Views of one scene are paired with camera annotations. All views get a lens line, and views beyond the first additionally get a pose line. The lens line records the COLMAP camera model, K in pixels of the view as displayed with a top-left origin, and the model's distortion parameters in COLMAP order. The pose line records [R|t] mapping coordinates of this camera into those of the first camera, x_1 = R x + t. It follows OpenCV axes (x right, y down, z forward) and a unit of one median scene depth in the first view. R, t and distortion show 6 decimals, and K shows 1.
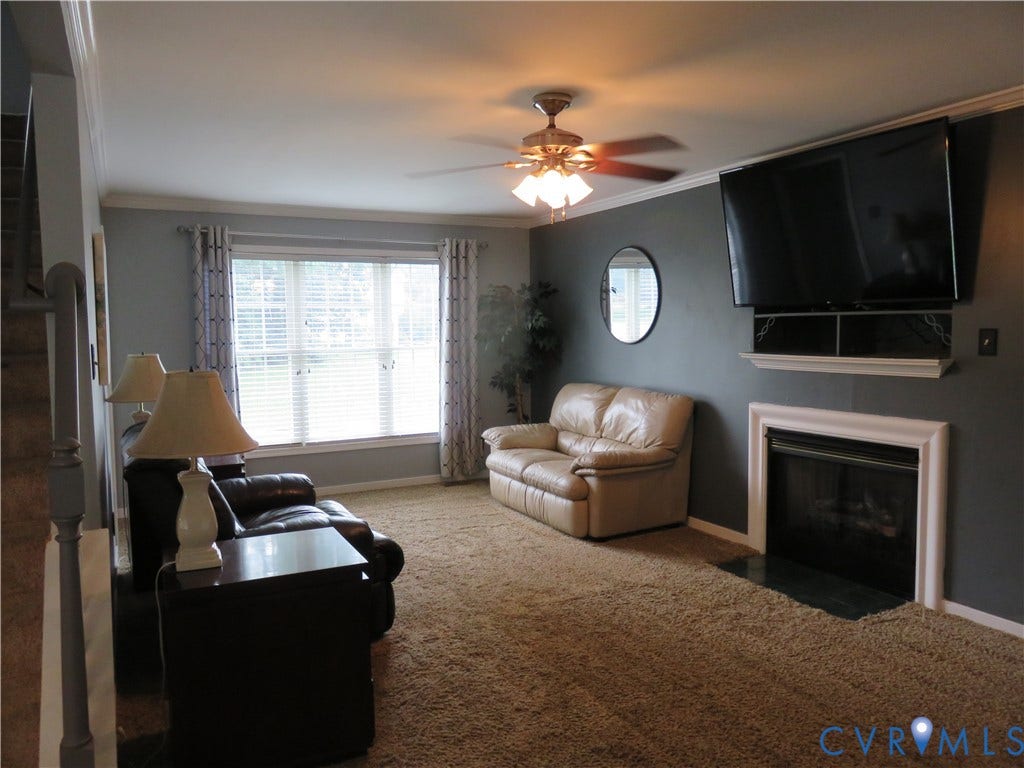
lens RADIAL K [[757.1, 0, 512.5], [0, 757.1, 385.4], [0, 0, 1]] dist [-0.014941, 0.004575]
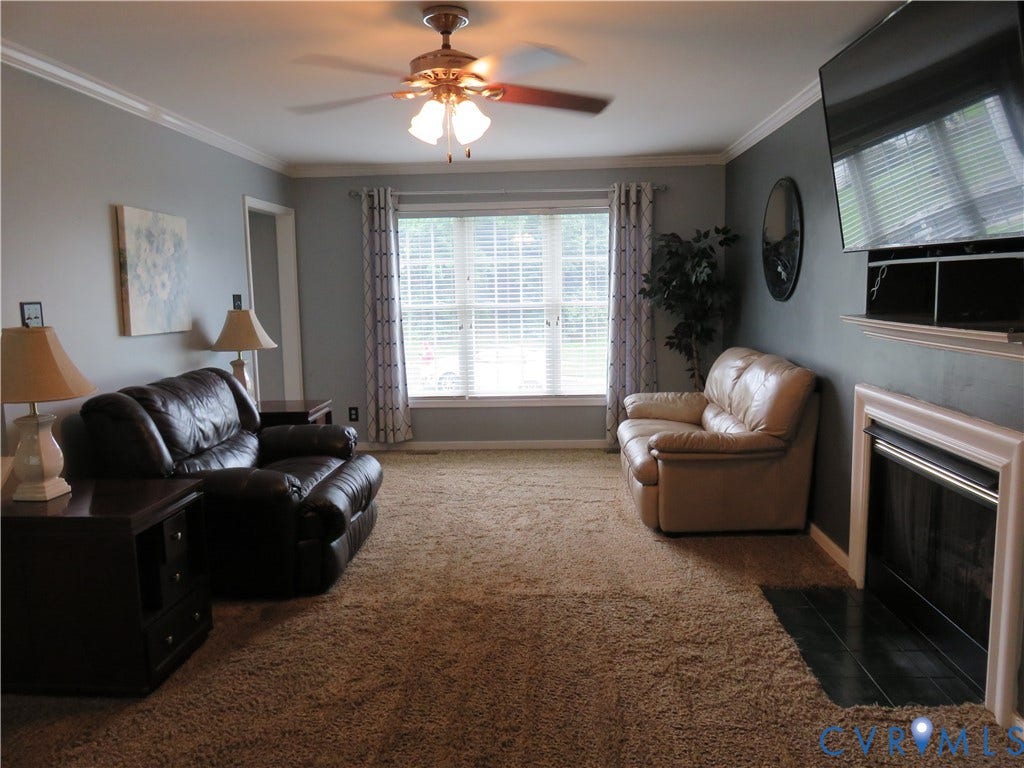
lens RADIAL K [[757.1, 0, 512.3], [0, 757.1, 386.3], [0, 0, 1]] dist [-0.014941, 0.004575]
pose [[0.861838, 0.061092, -0.503492, 0.370034], [-0.028777, 0.997010, 0.071717, -0.016183], [0.506367, -0.047319, 0.861019, 0.186771]]
